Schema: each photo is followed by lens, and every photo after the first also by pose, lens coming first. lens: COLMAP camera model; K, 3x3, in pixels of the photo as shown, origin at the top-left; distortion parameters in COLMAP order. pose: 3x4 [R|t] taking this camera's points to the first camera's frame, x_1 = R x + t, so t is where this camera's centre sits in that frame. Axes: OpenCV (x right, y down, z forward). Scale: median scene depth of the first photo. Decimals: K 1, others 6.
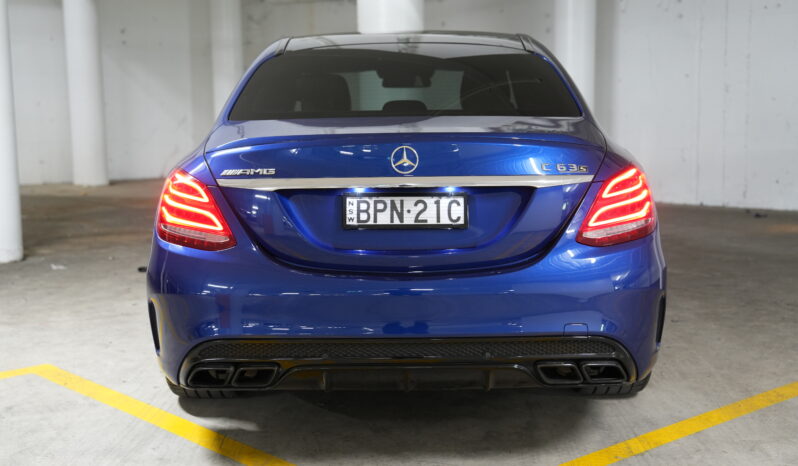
lens RADIAL K [[1070.5, 0, 399.0], [0, 1070.5, 233.0], [0, 0, 1]] dist [0.159264, -0.034657]
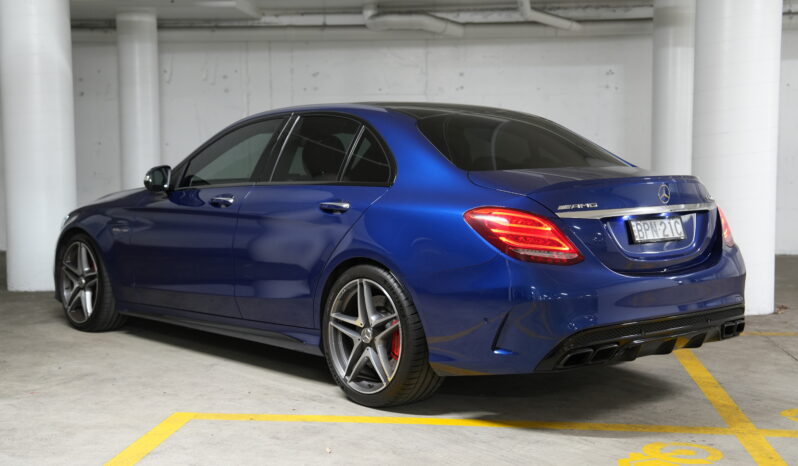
lens RADIAL K [[1070.5, 0, 399.0], [0, 1070.5, 233.0], [0, 0, 1]] dist [0.159264, -0.034657]
pose [[0.743046, -0.040627, 0.668006, -0.516676], [0.081121, 0.996263, -0.029643, -0.000368], [-0.664305, 0.076216, 0.743566, 0.057016]]
